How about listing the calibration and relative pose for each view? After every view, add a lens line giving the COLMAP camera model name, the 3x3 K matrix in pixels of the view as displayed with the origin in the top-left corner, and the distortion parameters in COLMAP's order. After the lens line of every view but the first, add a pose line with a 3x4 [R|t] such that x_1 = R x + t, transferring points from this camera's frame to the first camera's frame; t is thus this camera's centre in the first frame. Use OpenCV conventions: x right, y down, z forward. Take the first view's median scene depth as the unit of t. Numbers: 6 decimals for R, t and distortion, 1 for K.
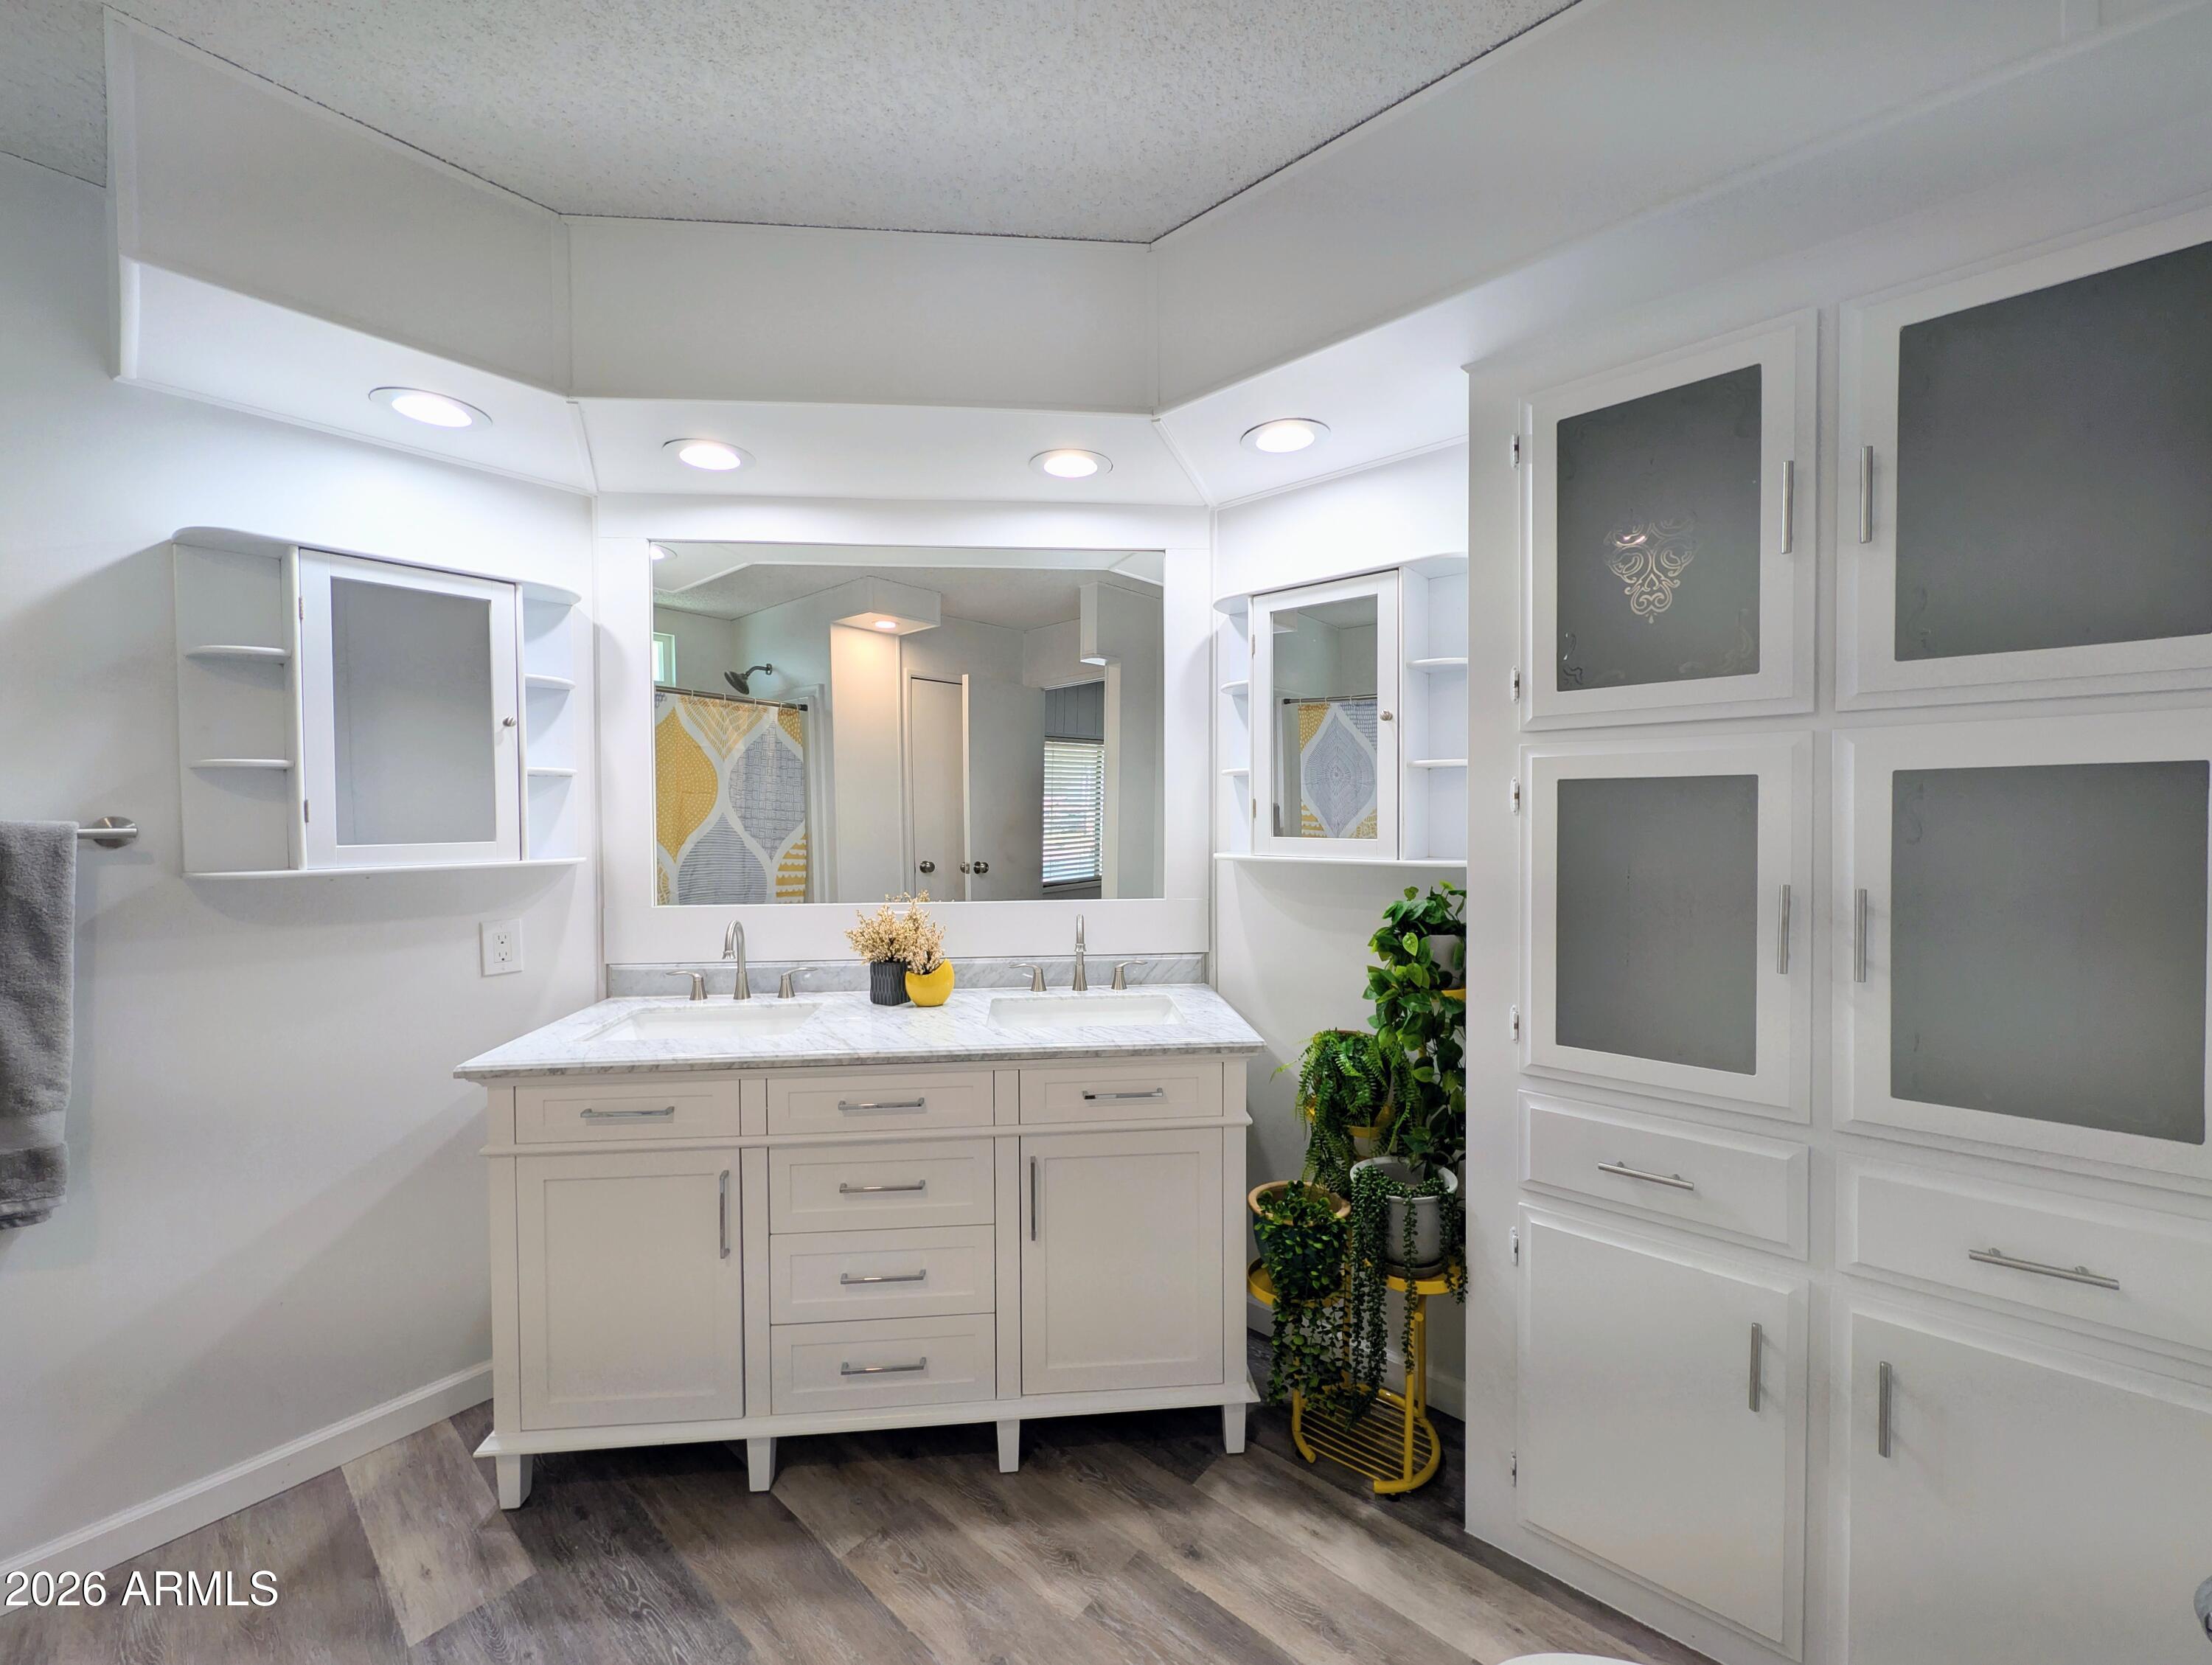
lens RADIAL K [[856.9, 0, 1114.7], [0, 856.9, 827.0], [0, 0, 1]] dist [-0.000278, 0.000099]
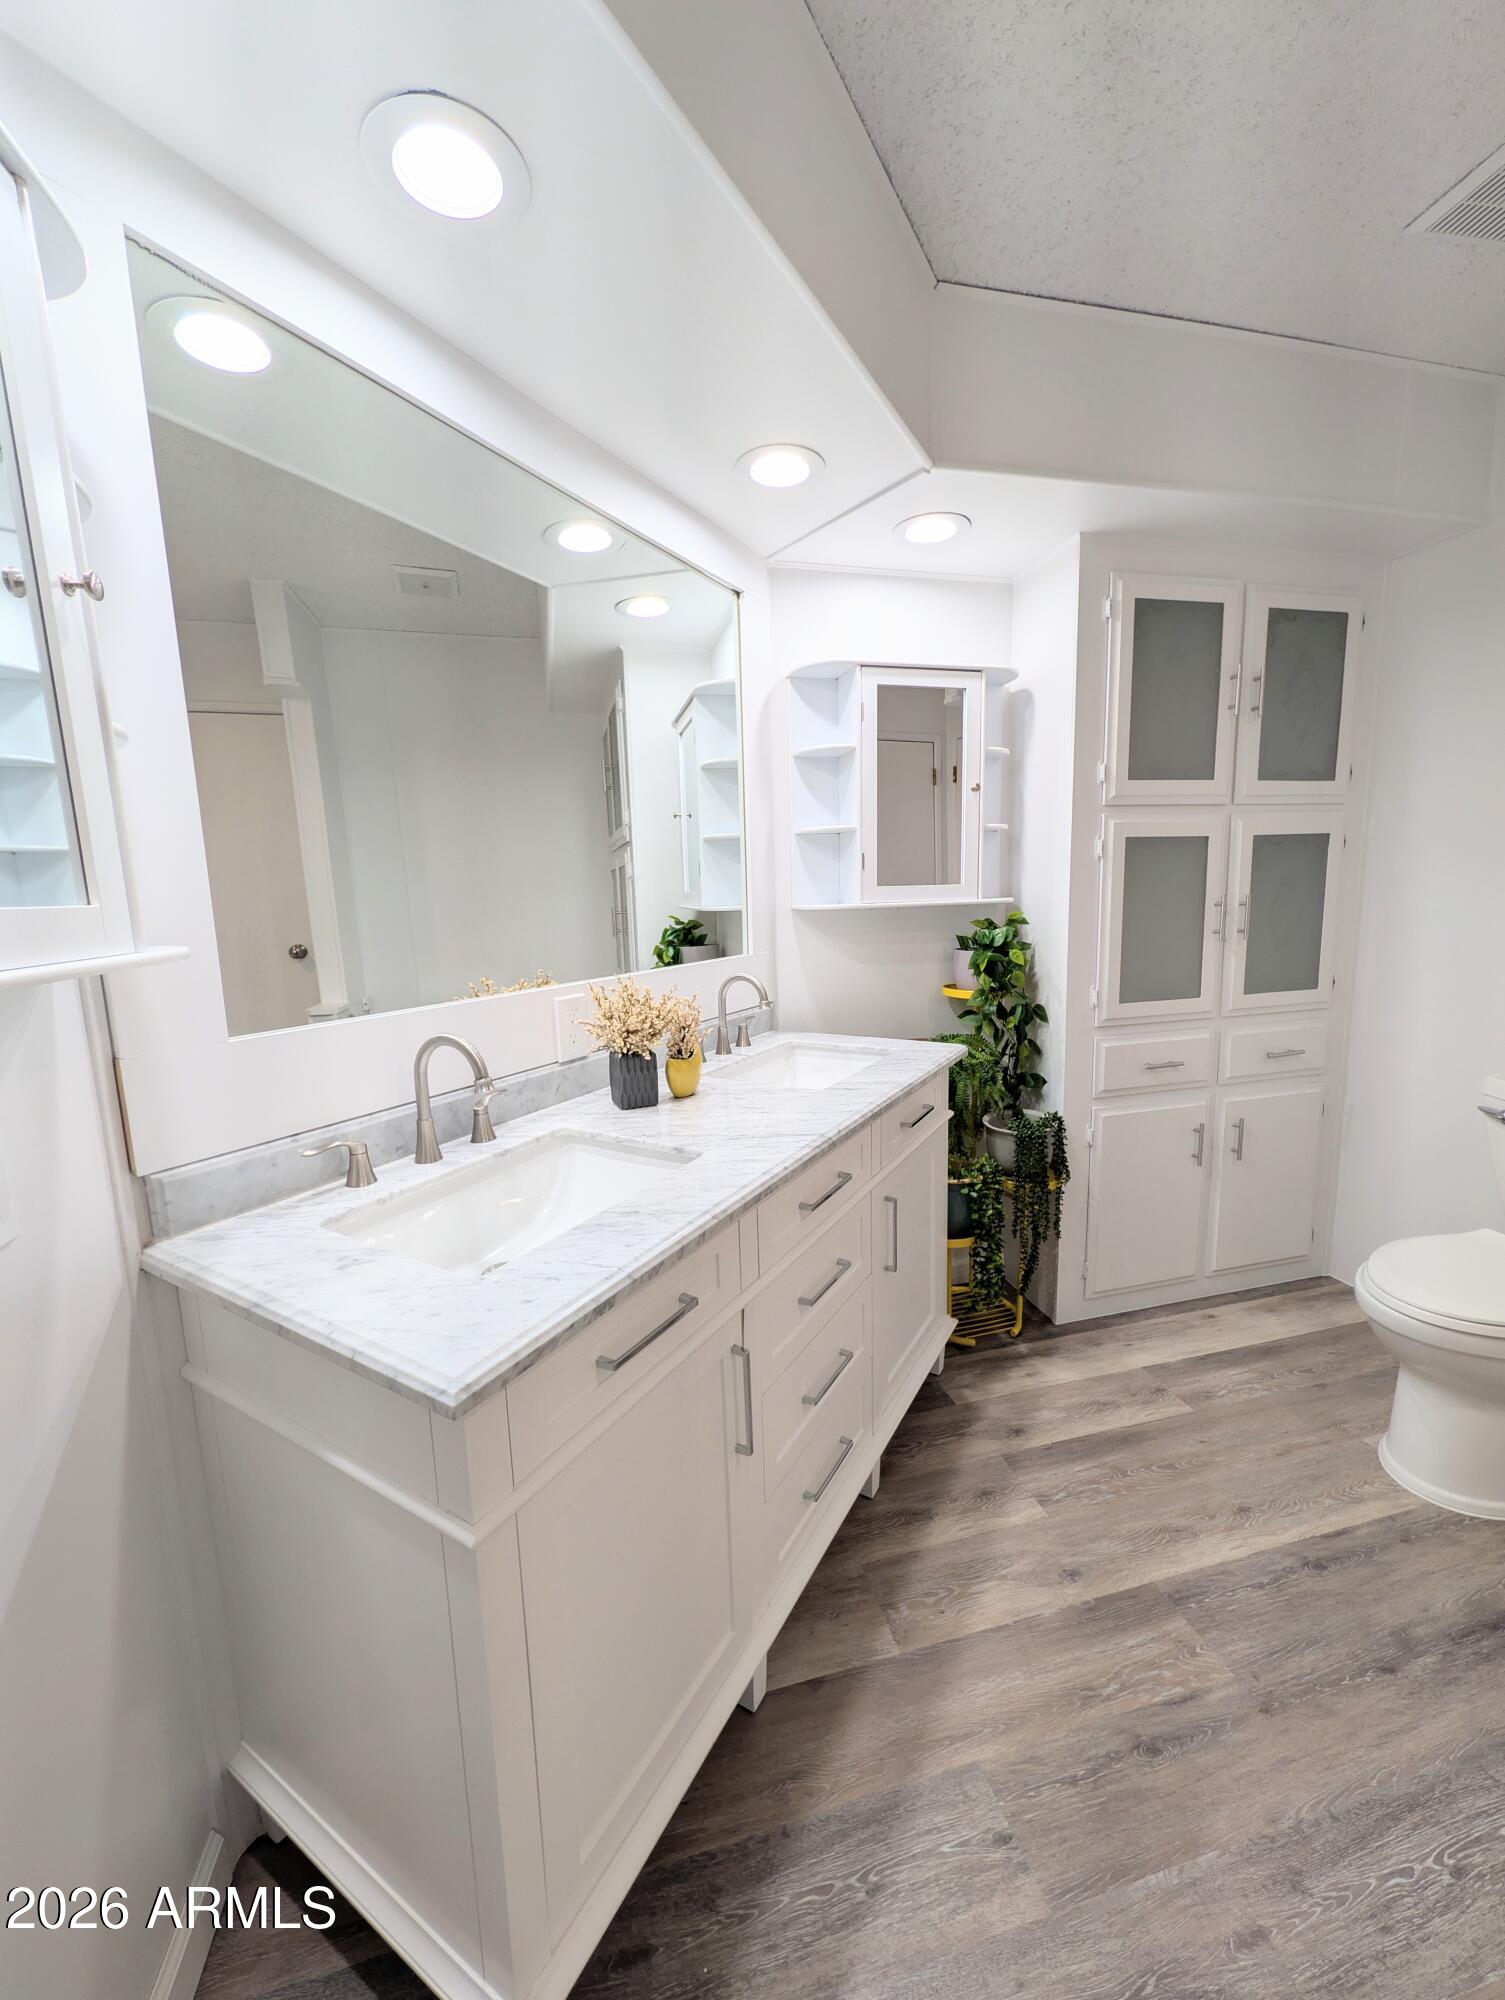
lens RADIAL K [[774.7, 0, 755.8], [0, 774.7, 999.8], [0, 0, 1]] dist [-0.000278, 0.000099]
pose [[0.582838, -0.125716, 0.802805, -0.931550], [0.039347, 0.991167, 0.126646, 0.030263], [-0.811635, -0.042226, 0.582637, 0.617652]]
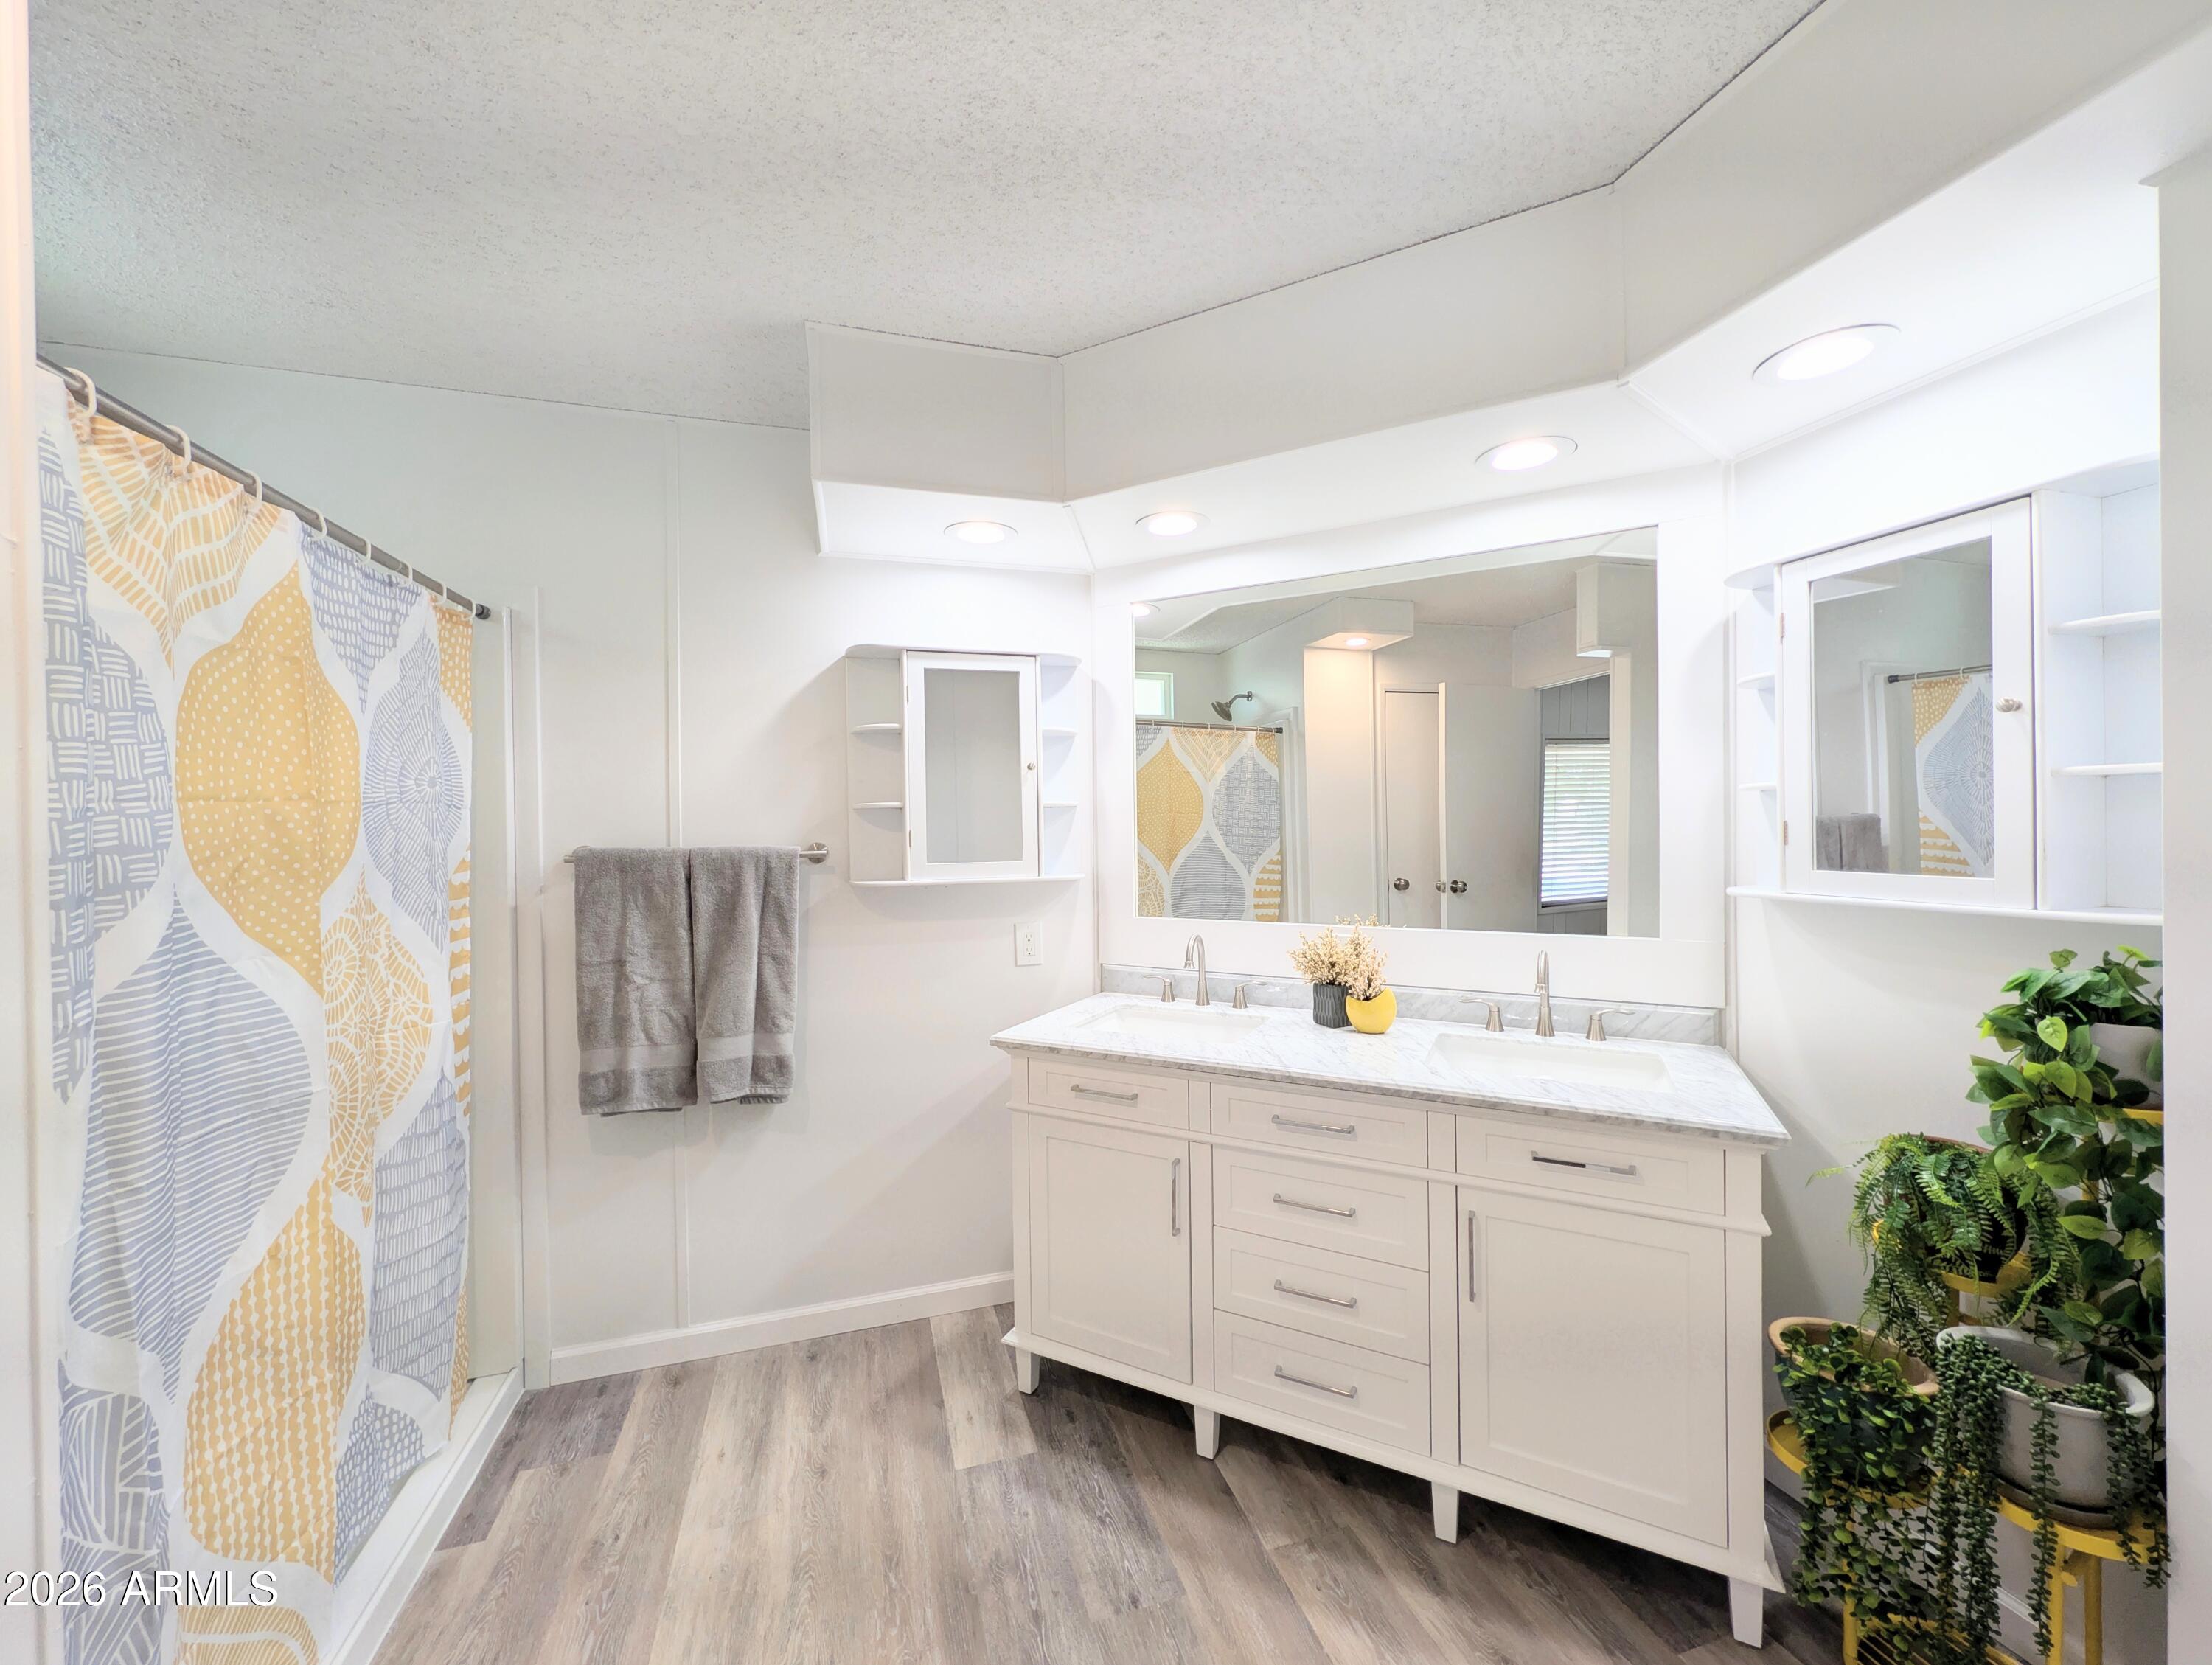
lens RADIAL K [[856.9, 0, 1110.8], [0, 856.9, 830.1], [0, 0, 1]] dist [-0.000278, 0.000099]
pose [[0.841320, -0.002033, -0.540534, 0.081534], [-0.001699, 0.999978, -0.006406, -0.022761], [0.540535, 0.006308, 0.841298, 0.003991]]
